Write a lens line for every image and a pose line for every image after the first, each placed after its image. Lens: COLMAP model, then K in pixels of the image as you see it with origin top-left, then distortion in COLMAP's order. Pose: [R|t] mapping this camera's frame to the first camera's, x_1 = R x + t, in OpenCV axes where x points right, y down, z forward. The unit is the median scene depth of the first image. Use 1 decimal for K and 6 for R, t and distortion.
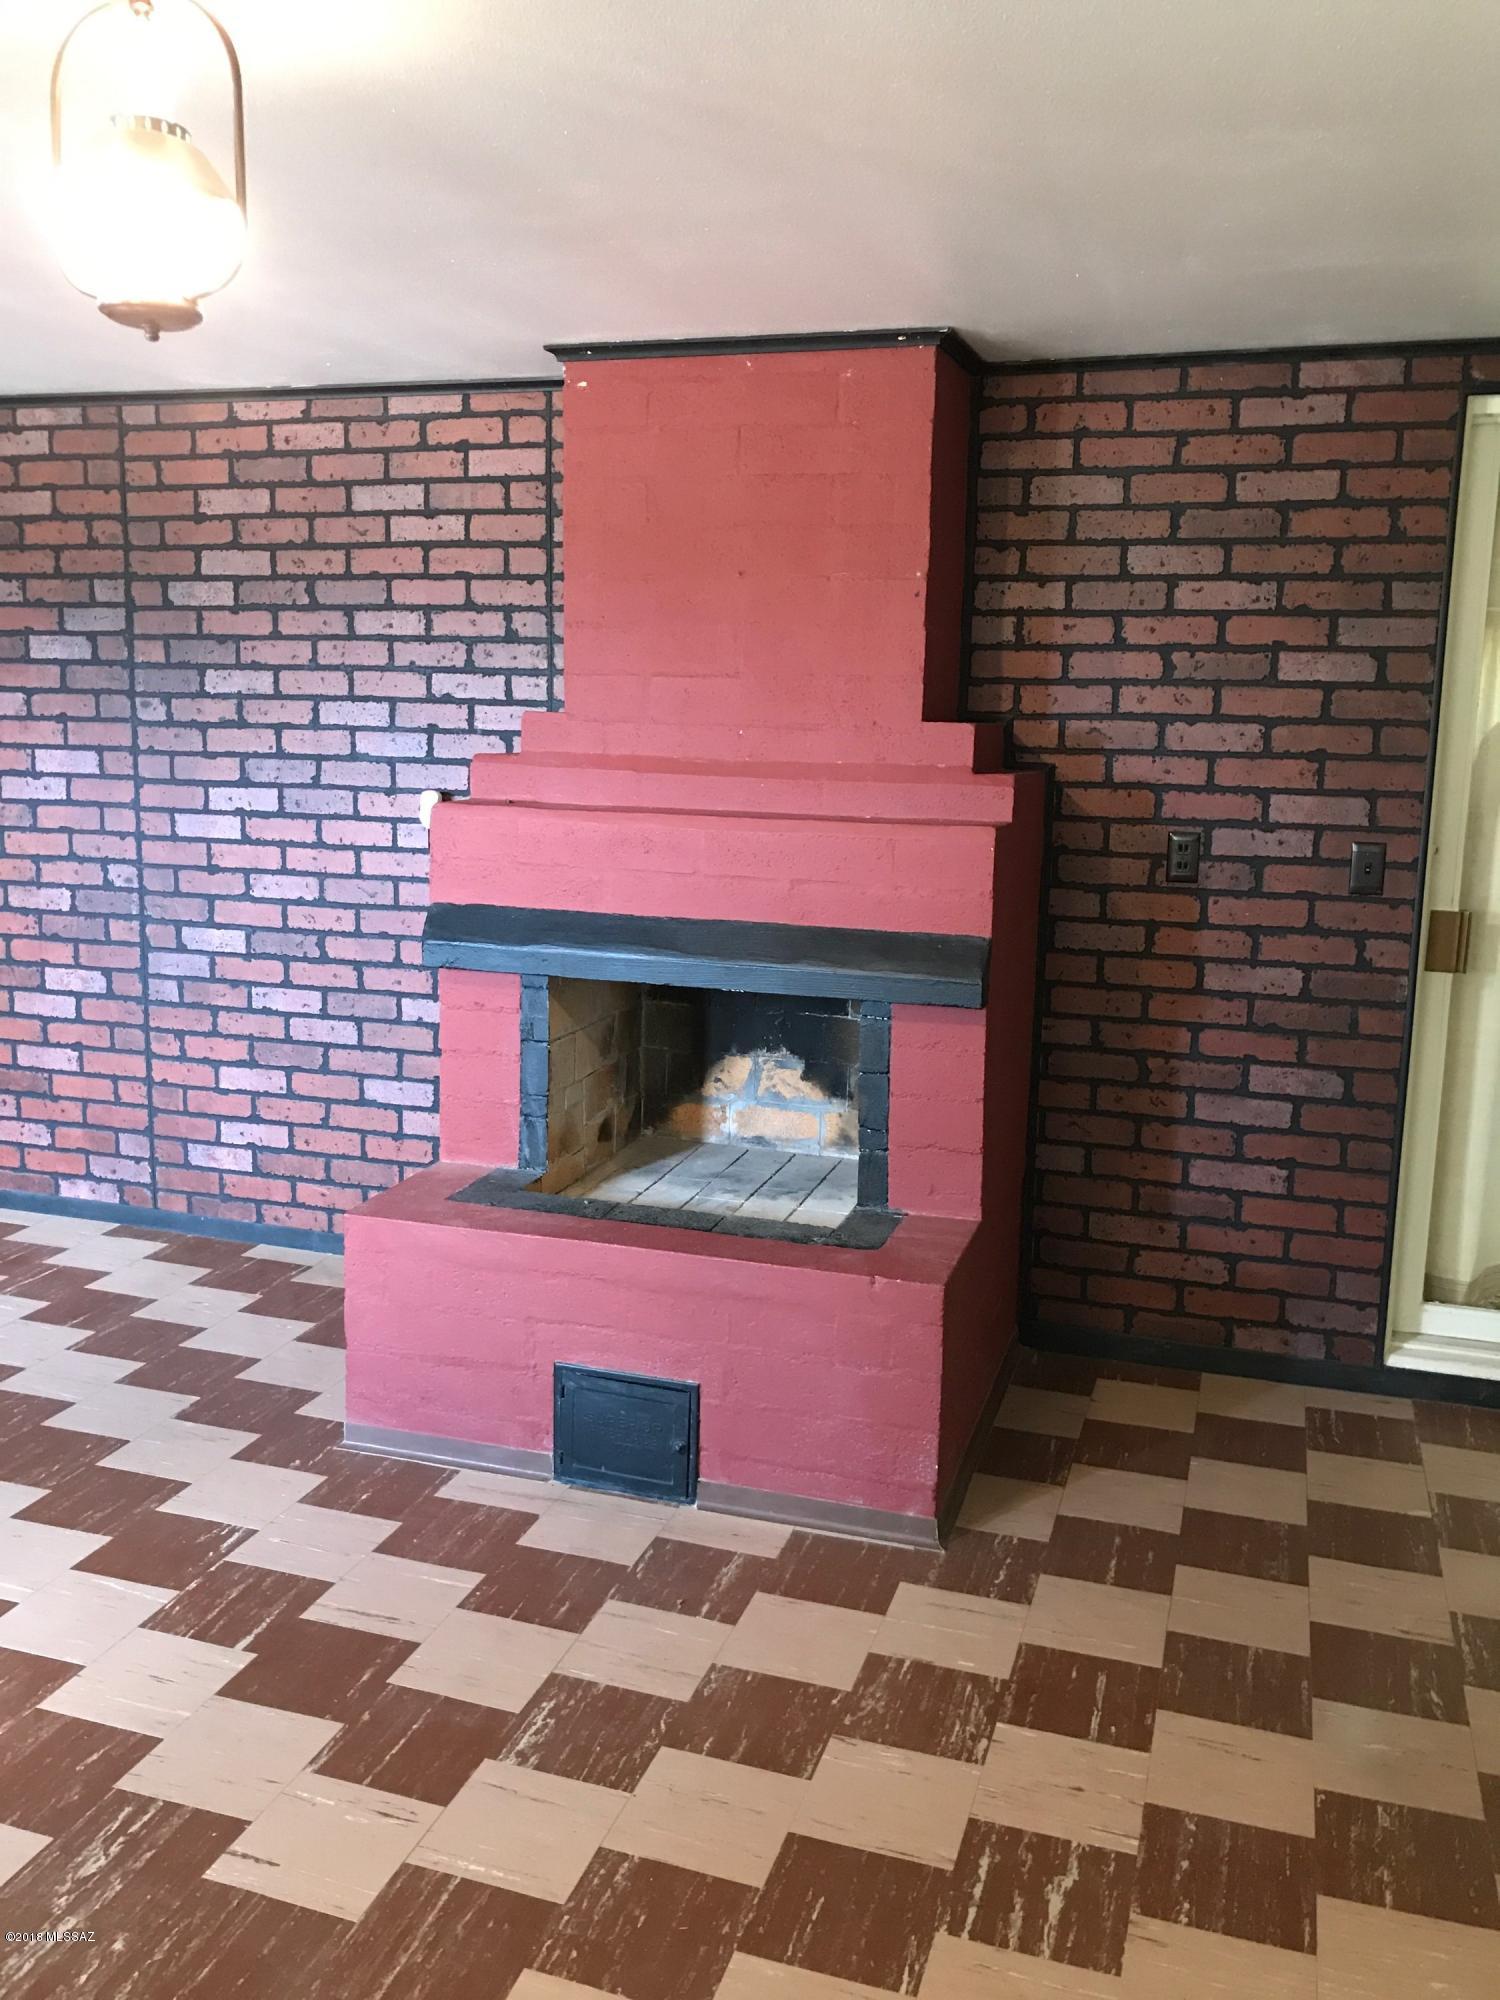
lens RADIAL K [[1638.6, 0, 751.3], [0, 1638.6, 974.8], [0, 0, 1]] dist [0.004711, -0.006857]
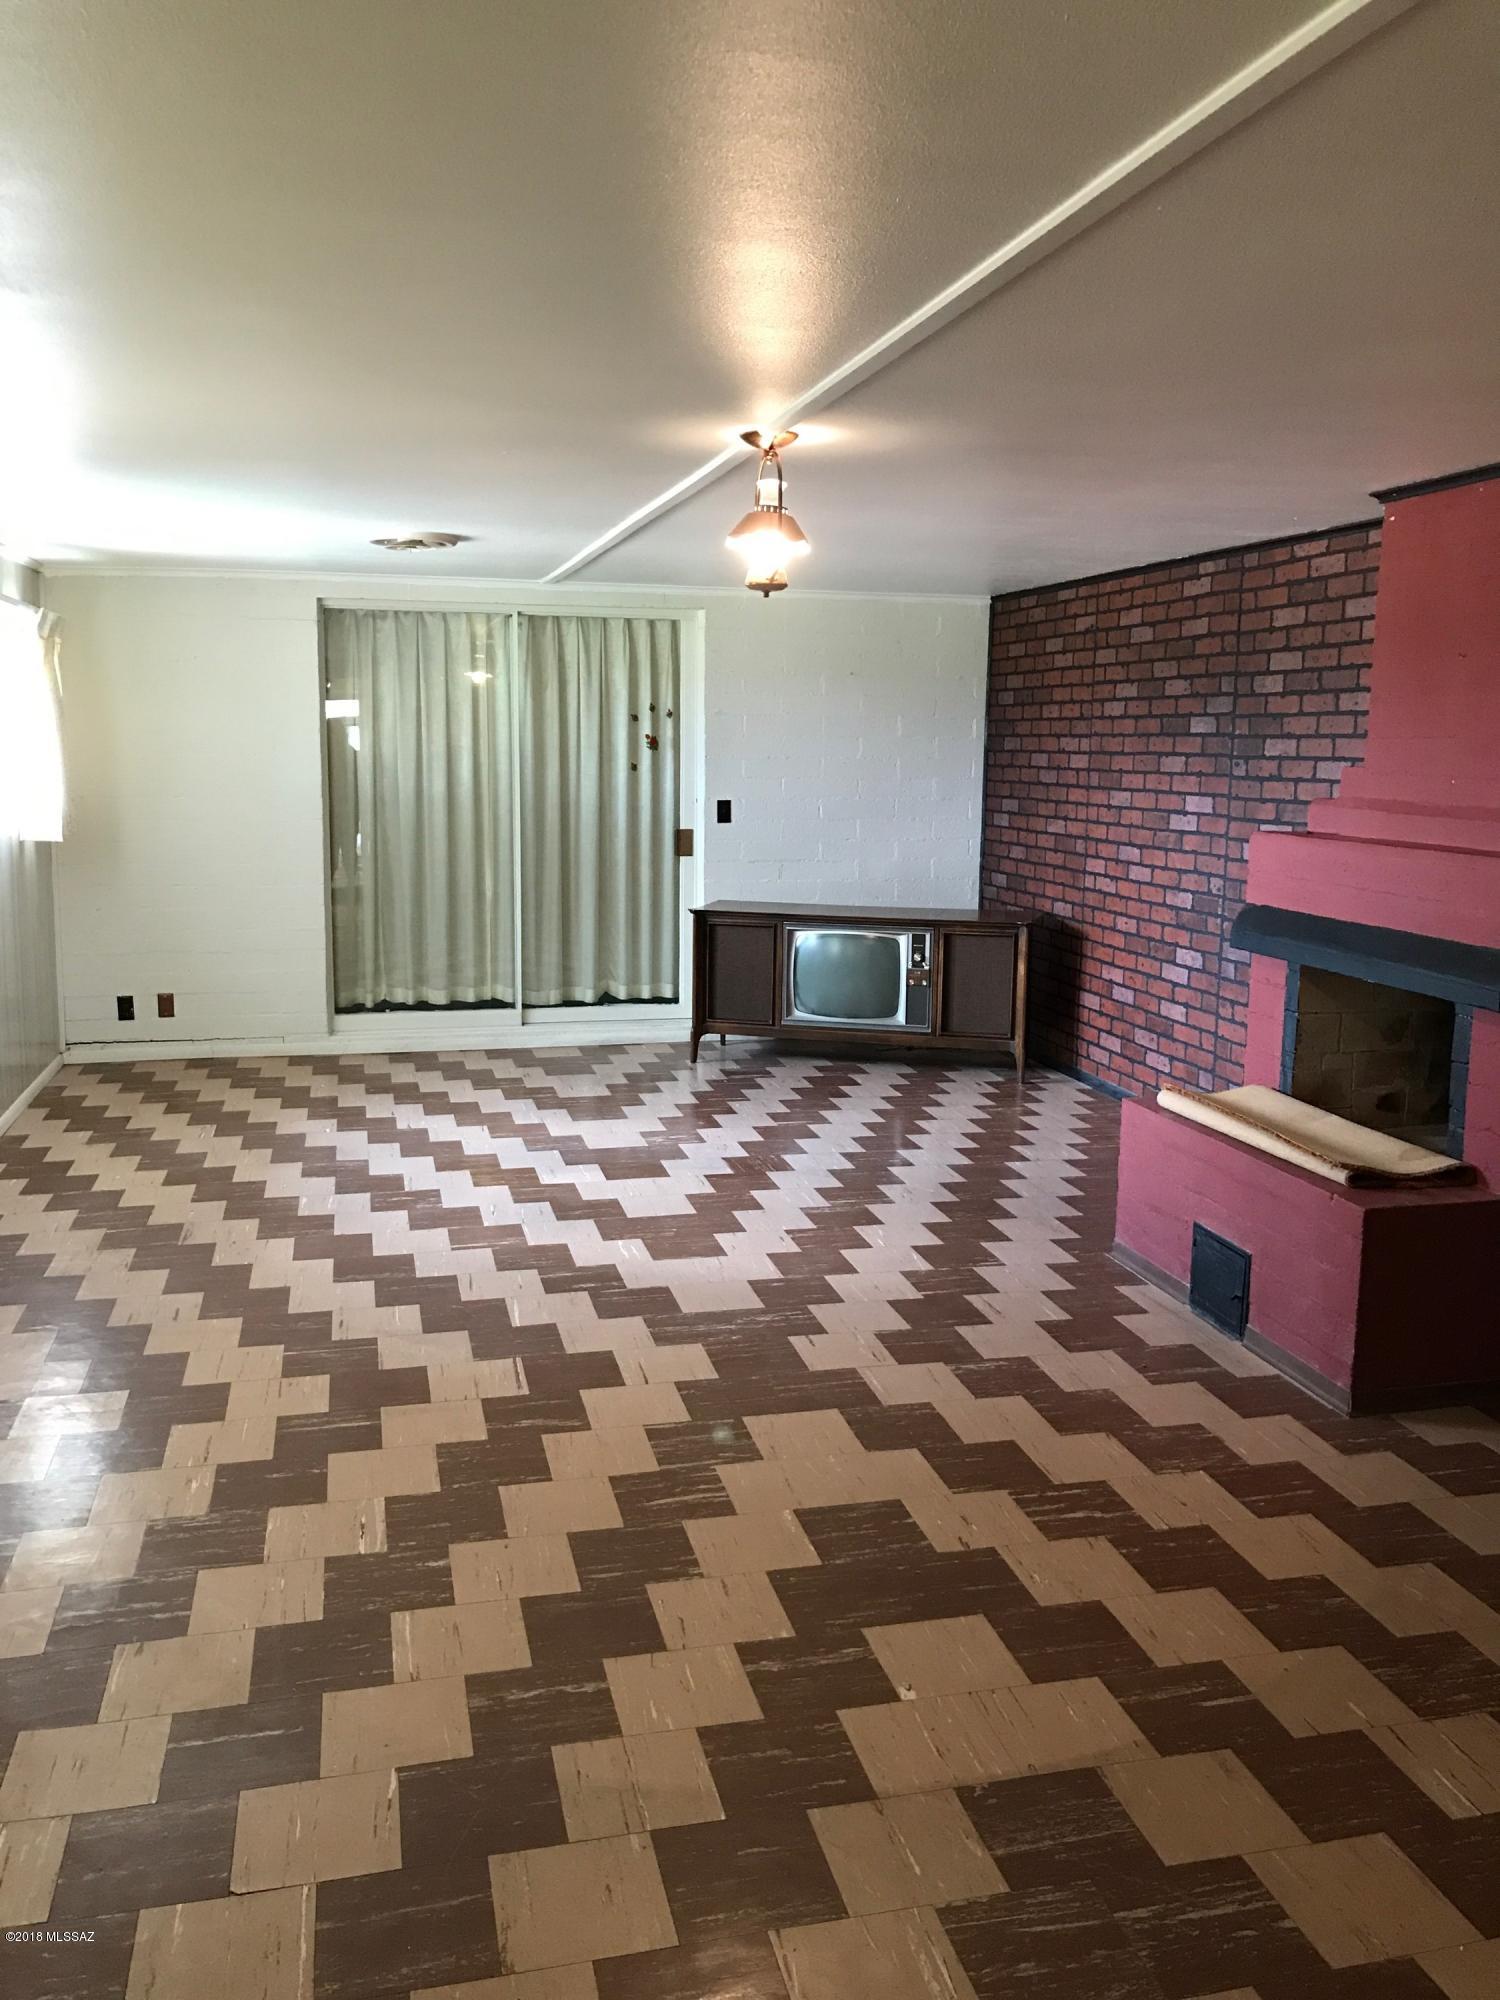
lens RADIAL K [[1638.6, 0, 751.3], [0, 1638.6, 974.8], [0, 0, 1]] dist [0.004711, -0.006857]
pose [[0.516966, 0.107723, -0.849201, 0.648646], [-0.144372, 0.988811, 0.037544, 0.020832], [0.843744, 0.103192, 0.526733, -0.070502]]
